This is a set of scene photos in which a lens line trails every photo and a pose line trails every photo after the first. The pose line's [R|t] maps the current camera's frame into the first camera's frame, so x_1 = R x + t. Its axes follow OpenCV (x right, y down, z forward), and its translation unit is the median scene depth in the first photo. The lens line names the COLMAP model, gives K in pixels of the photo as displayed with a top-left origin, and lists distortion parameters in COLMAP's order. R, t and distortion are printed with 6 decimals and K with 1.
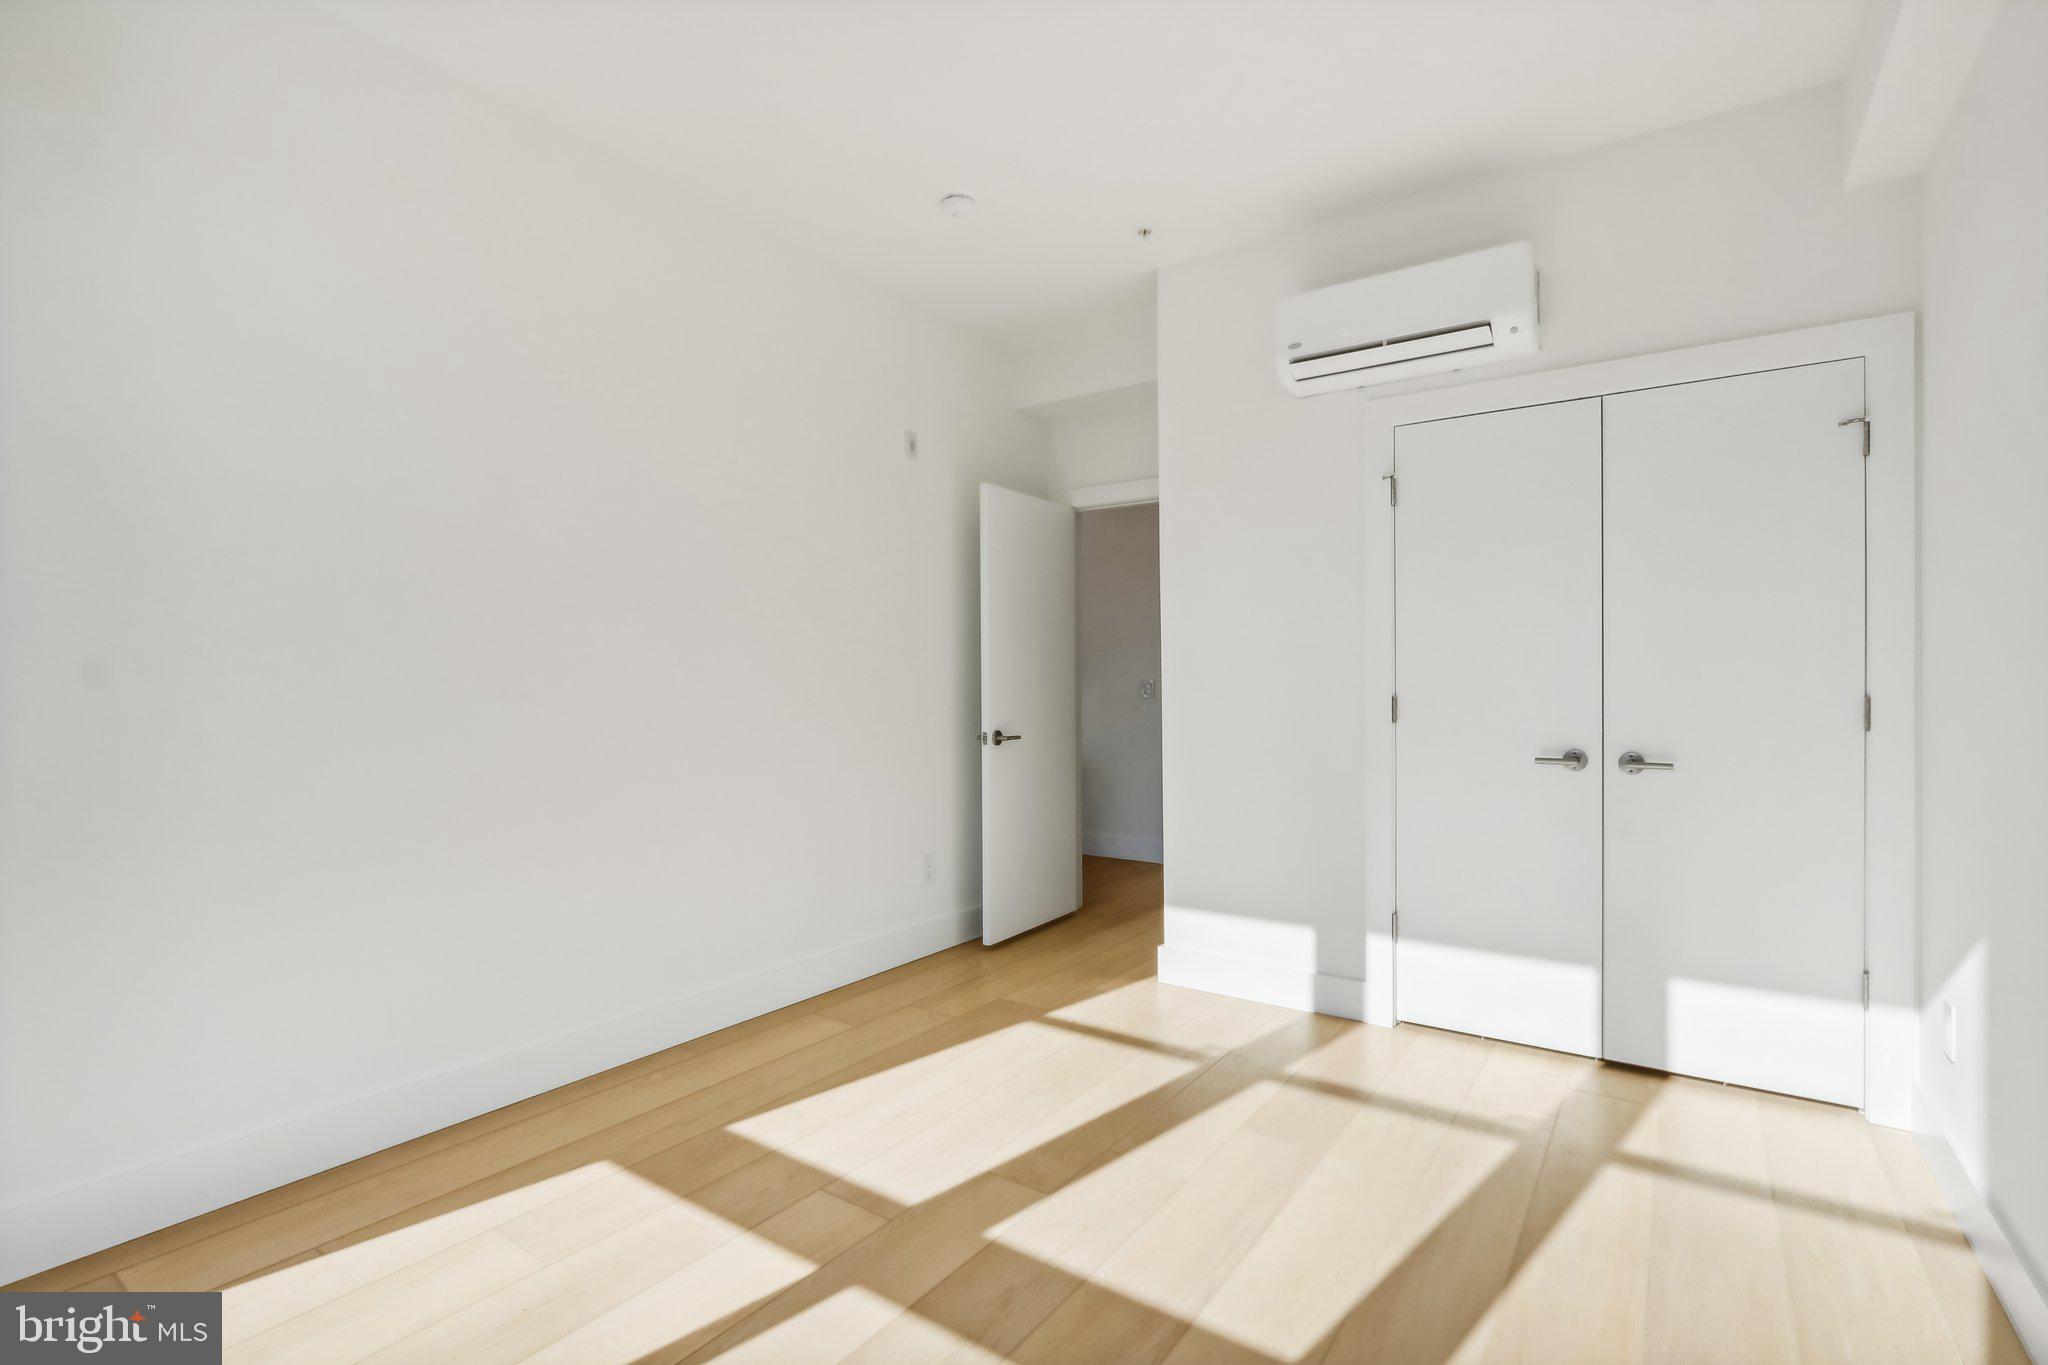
lens RADIAL K [[951.0, 0, 1024.0], [0, 951.0, 682.5], [0, 0, 1]] dist [-0.002668, 0.000160]
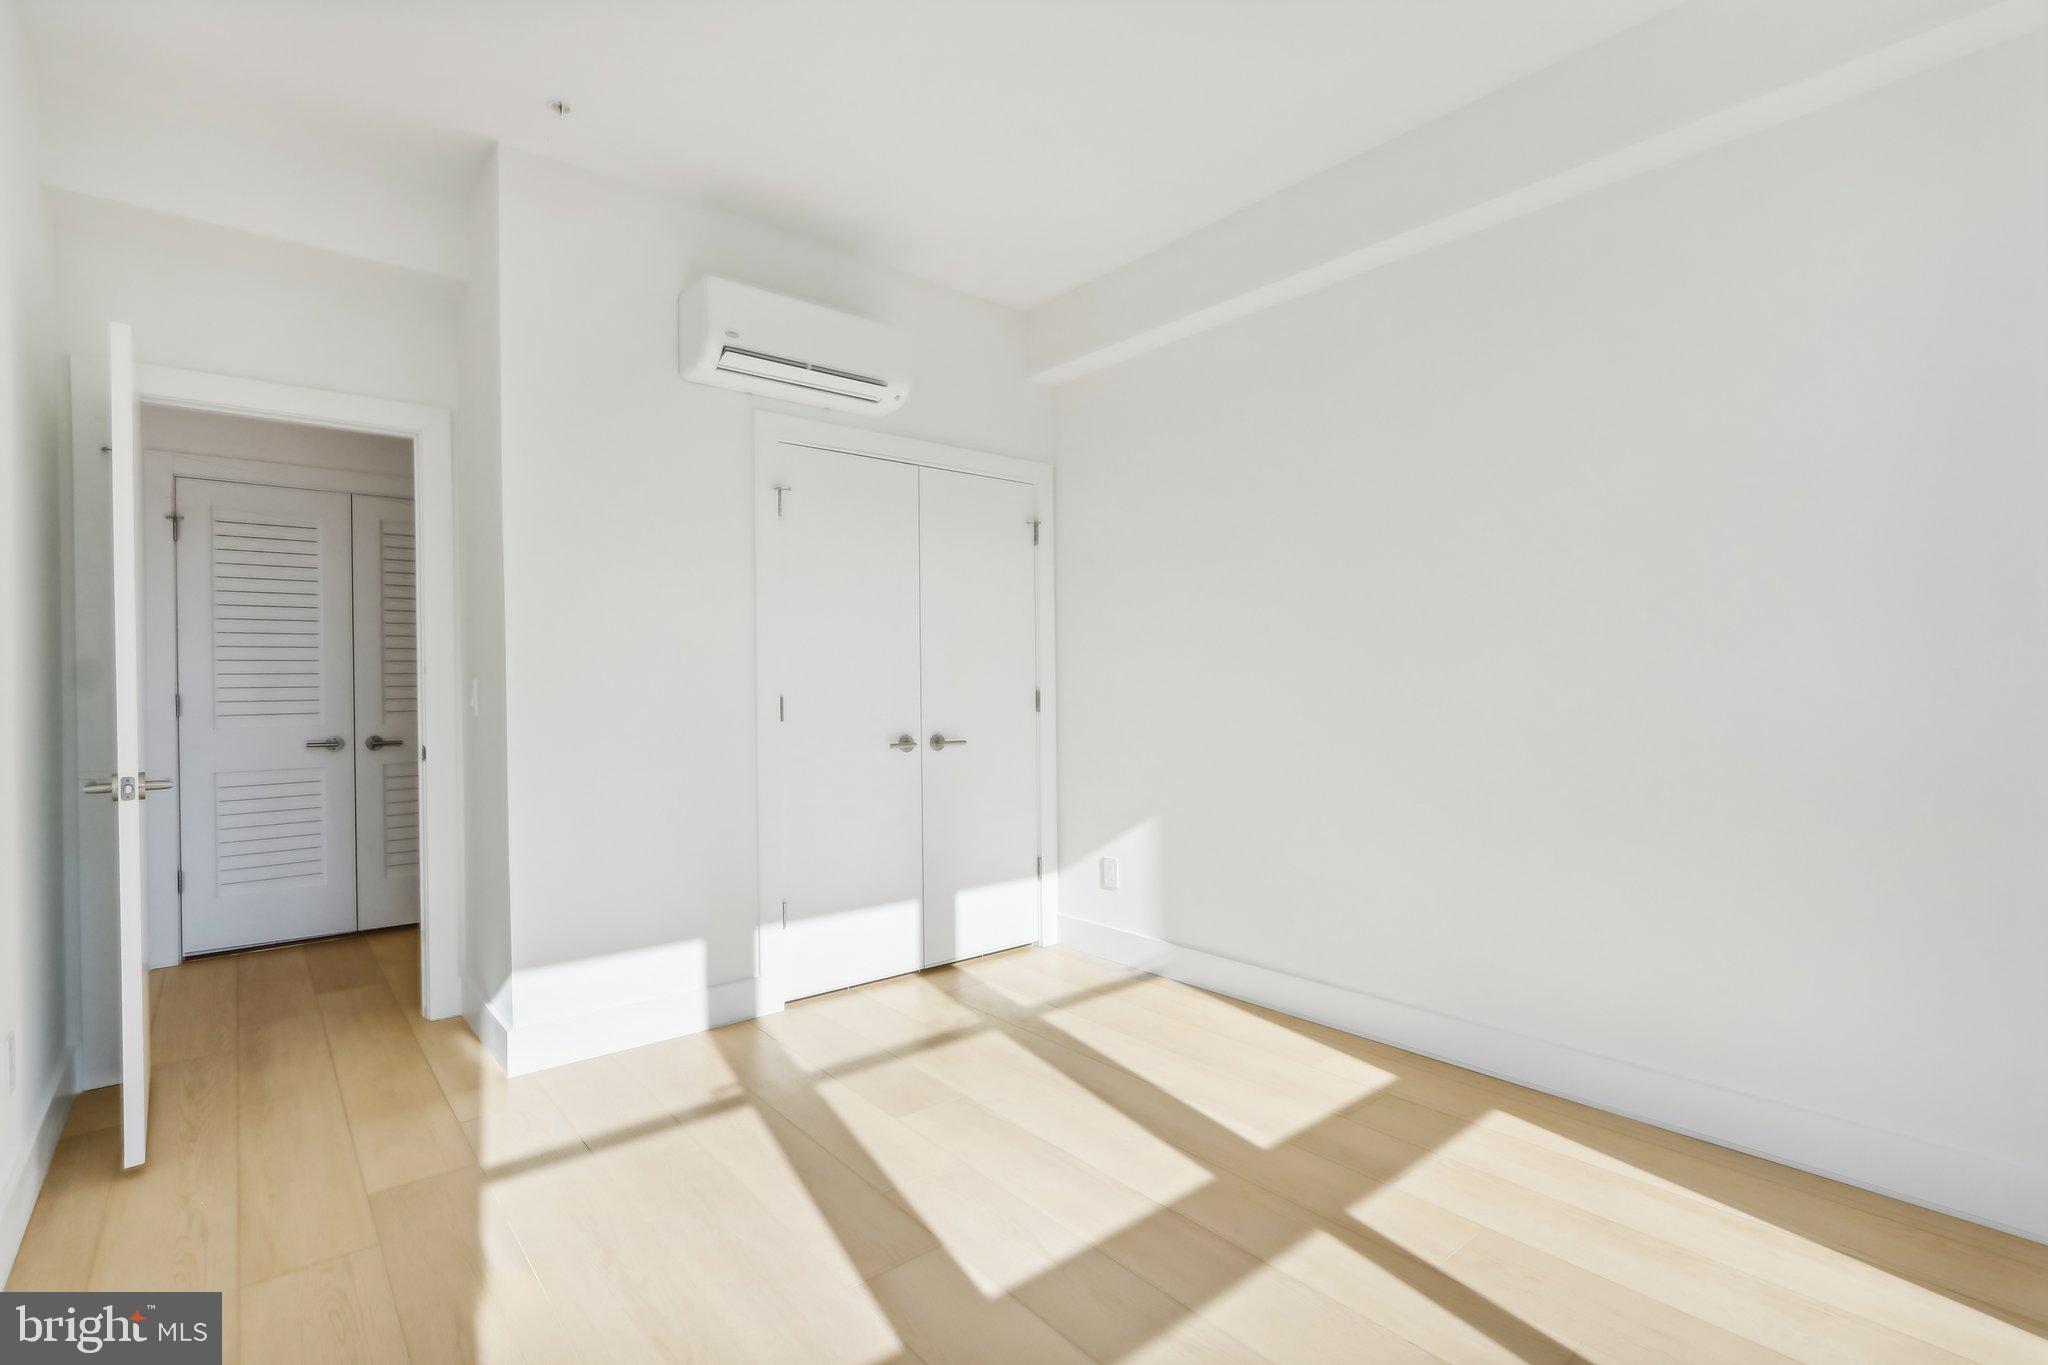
lens RADIAL K [[976.5, 0, 1032.5], [0, 976.5, 662.6], [0, 0, 1]] dist [0.037142, -0.000016]
pose [[0.255062, 0.022903, 0.966653, -0.654878], [0.014051, 0.999526, -0.027389, 0.014497], [-0.966823, 0.020569, 0.254619, 0.494603]]
